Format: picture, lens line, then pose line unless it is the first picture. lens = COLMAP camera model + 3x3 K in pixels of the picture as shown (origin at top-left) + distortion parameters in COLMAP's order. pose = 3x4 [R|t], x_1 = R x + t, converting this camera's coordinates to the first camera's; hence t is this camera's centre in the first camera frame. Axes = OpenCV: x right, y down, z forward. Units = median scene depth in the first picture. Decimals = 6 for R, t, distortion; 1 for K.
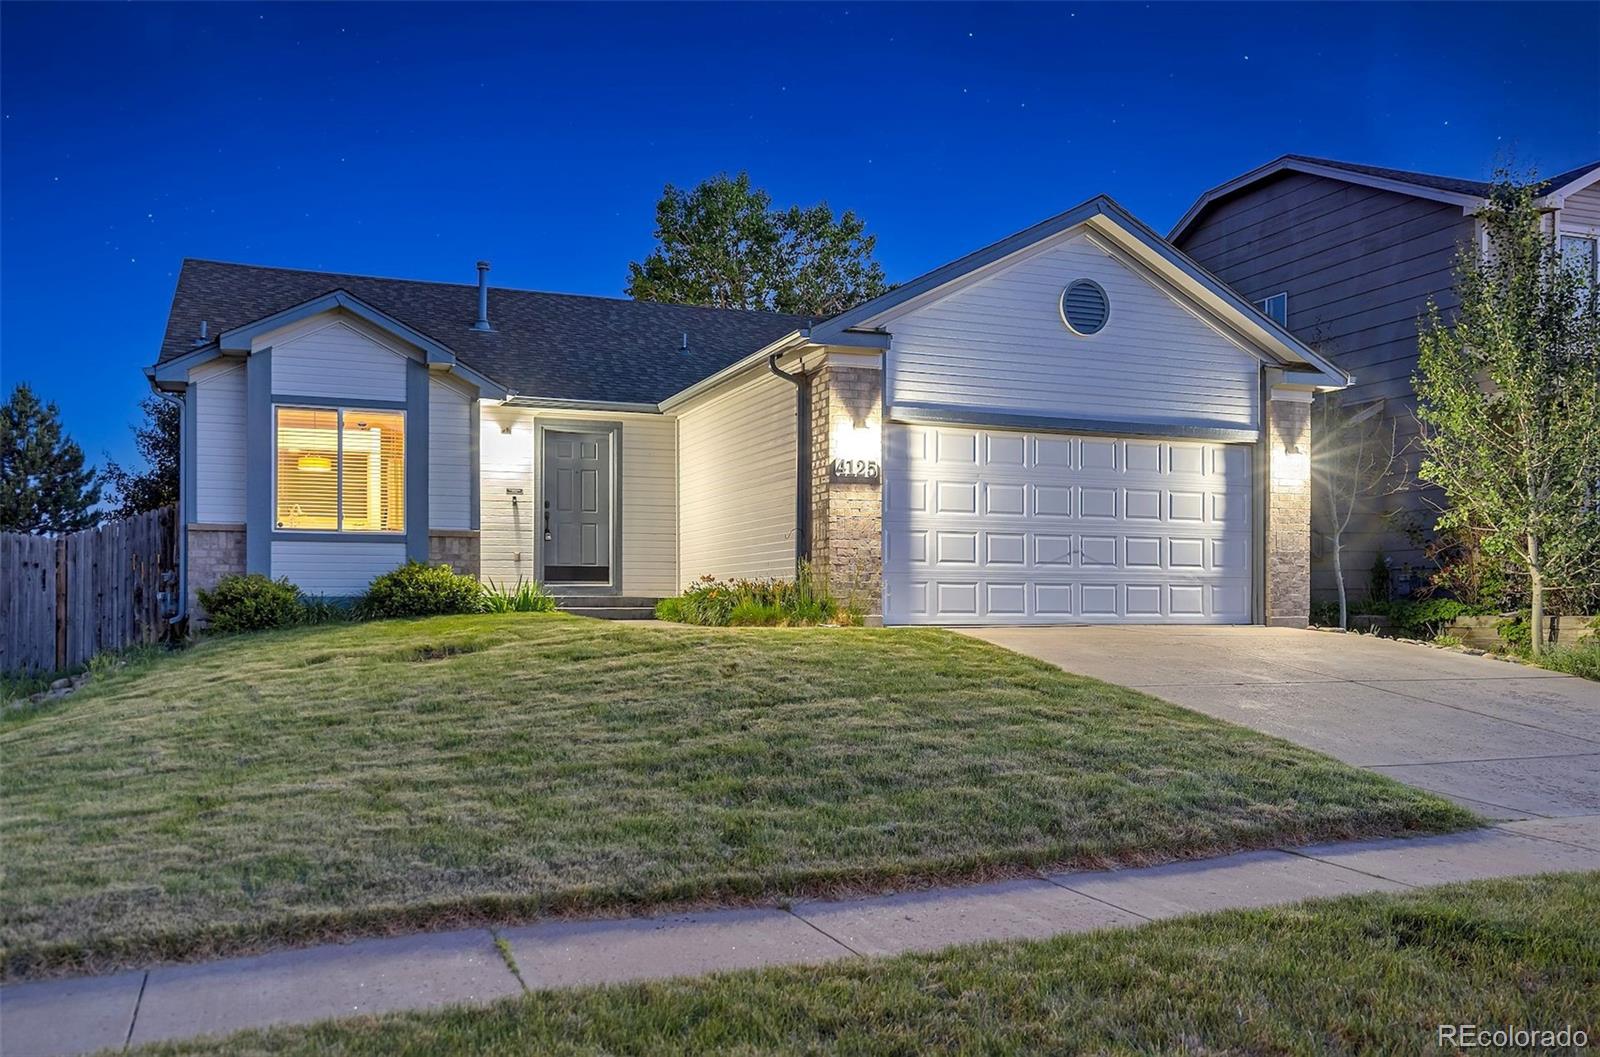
lens RADIAL K [[1294.3, 0, 772.2], [0, 1294.3, 575.6], [0, 0, 1]] dist [0.013329, -0.003979]
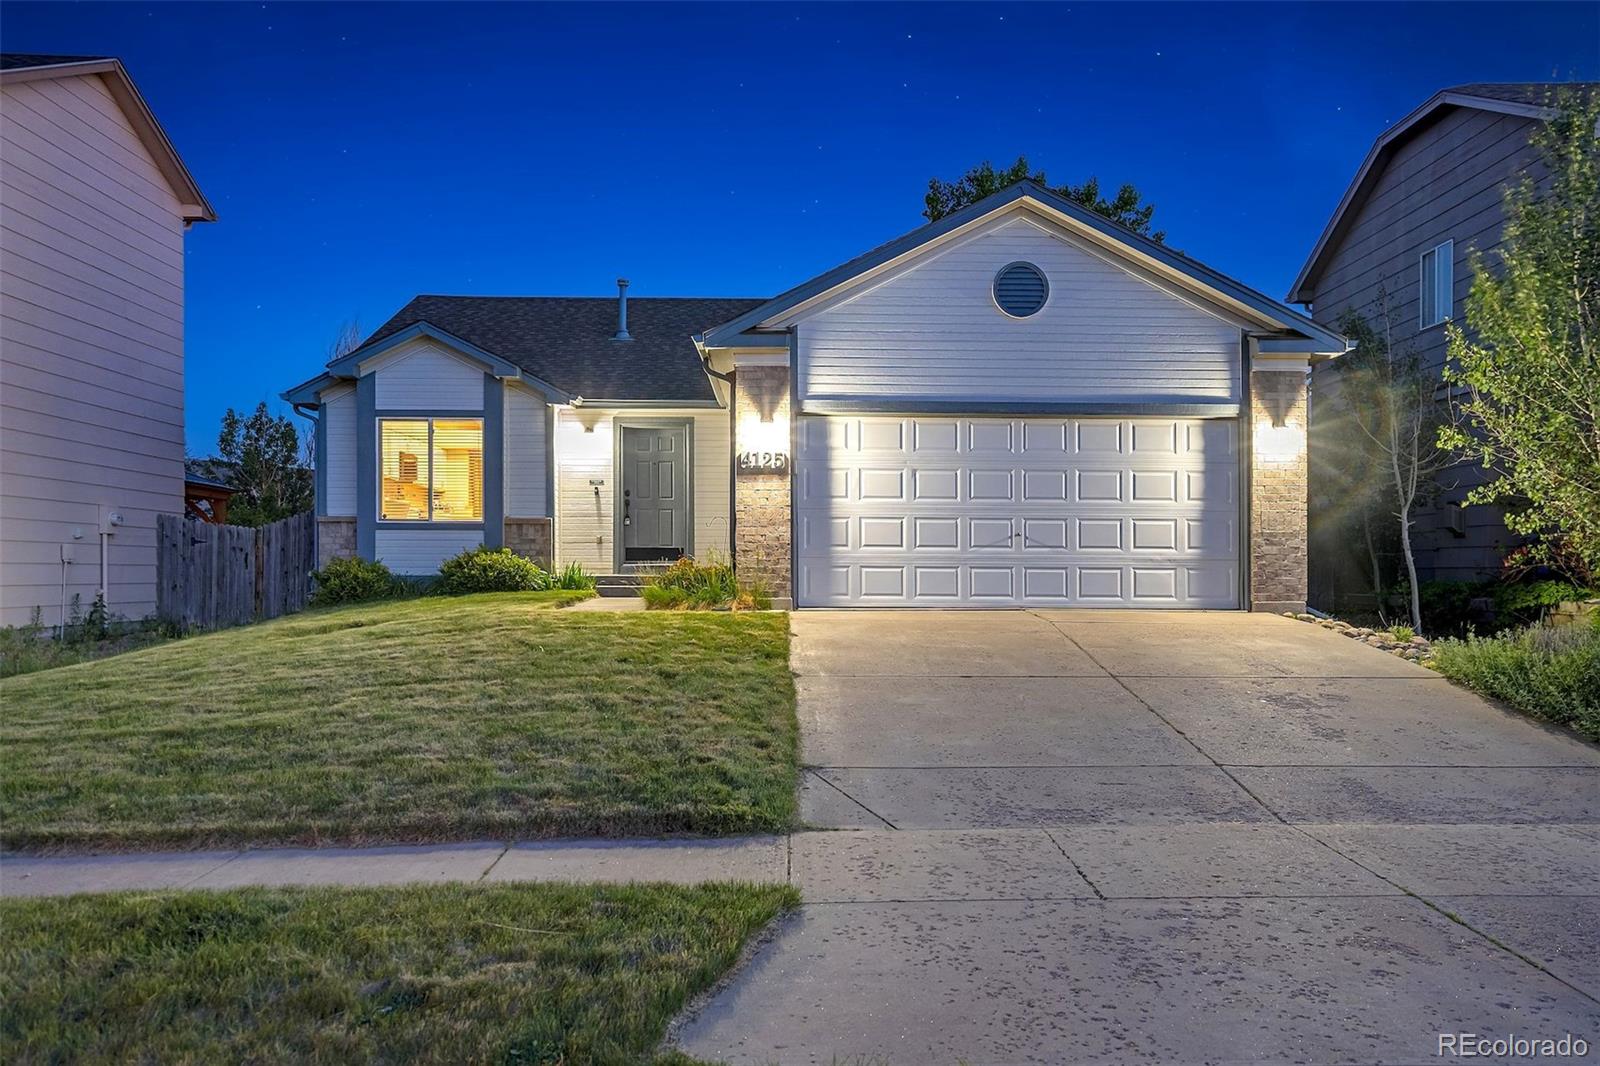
lens RADIAL K [[1225.3, 0, 804.3], [0, 1225.3, 541.0], [0, 0, 1]] dist [0.011335, 0.010382]
pose [[0.939561, -0.004884, -0.342348, 0.384080], [0.004809, 0.999988, -0.001067, -0.012952], [0.342349, -0.000643, 0.939573, 0.053996]]
